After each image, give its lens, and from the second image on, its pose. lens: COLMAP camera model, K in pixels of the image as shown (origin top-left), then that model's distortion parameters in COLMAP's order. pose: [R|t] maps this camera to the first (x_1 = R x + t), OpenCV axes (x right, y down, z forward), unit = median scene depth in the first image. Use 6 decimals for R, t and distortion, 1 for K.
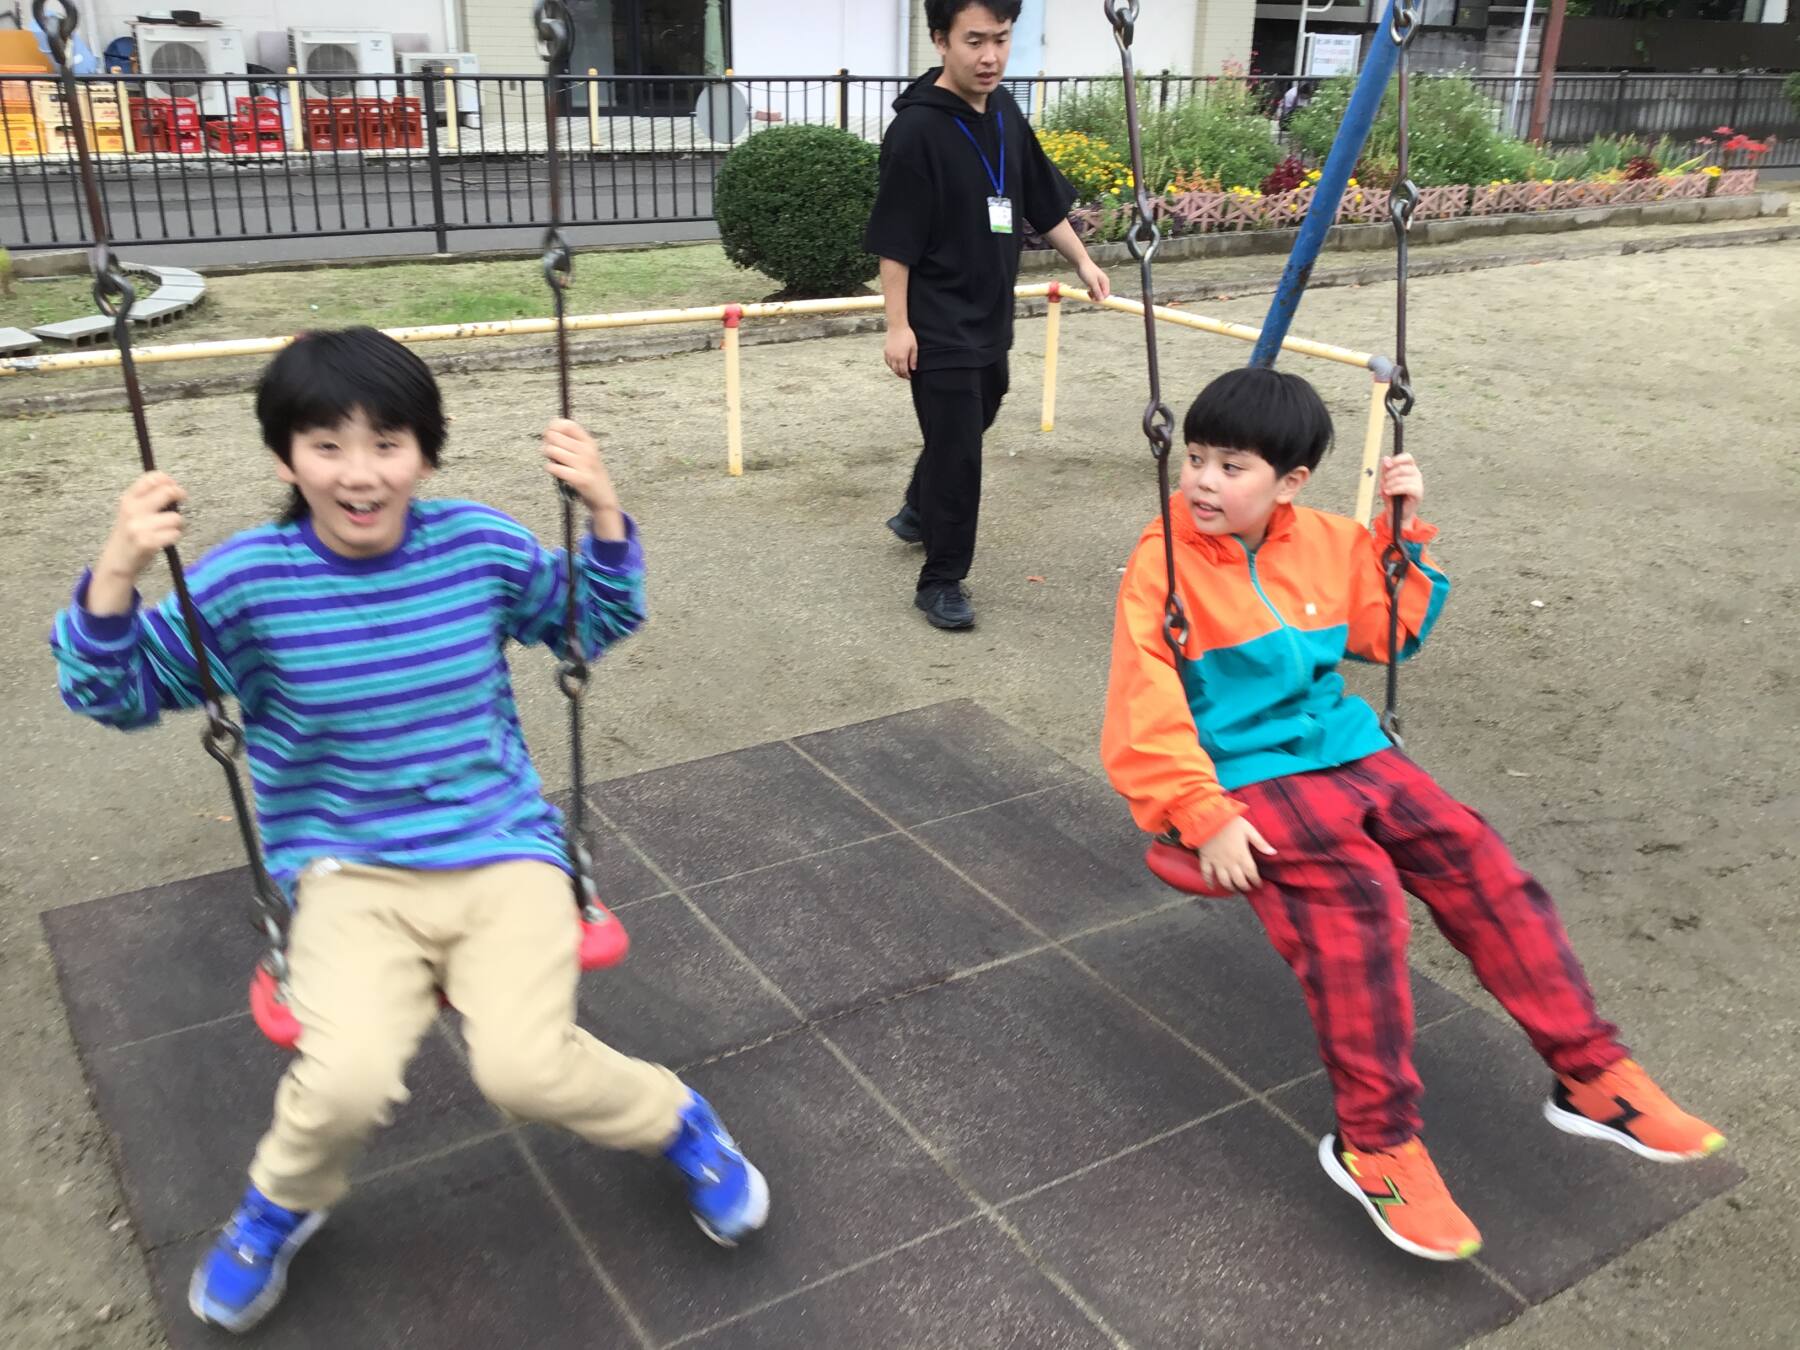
lens RADIAL K [[1652.5, 0, 900.0], [0, 1652.5, 675.0], [0, 0, 1]] dist [-0.015545, 0.100851]
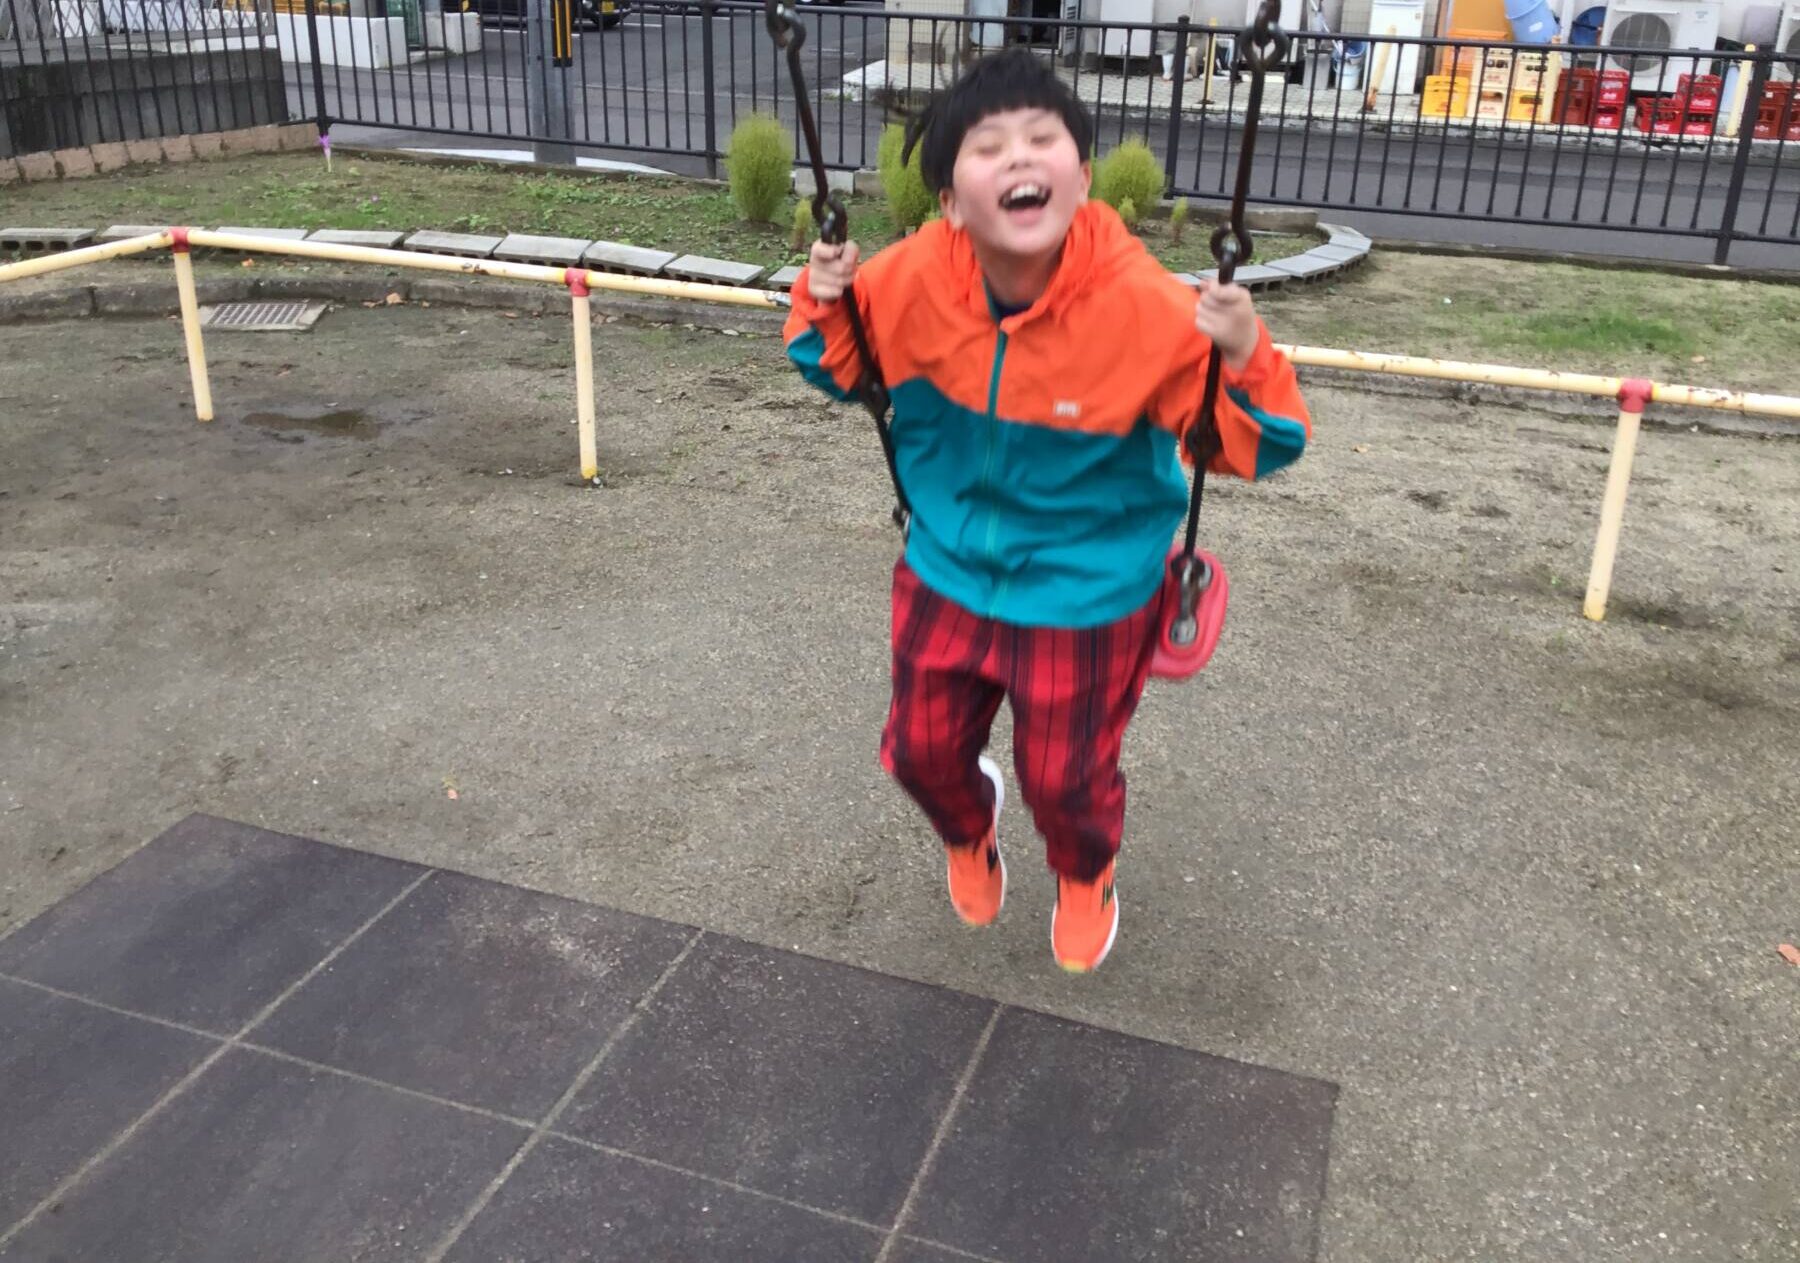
lens RADIAL K [[1682.0, 0, 900.0], [0, 1682.0, 631.5], [0, 0, 1]] dist [-0.005414, -0.001911]
pose [[0.634982, 0.301016, -0.711469, 0.075639], [-0.312248, 0.942387, 0.120035, -0.038045], [0.706611, 0.145935, 0.692390, 0.108330]]
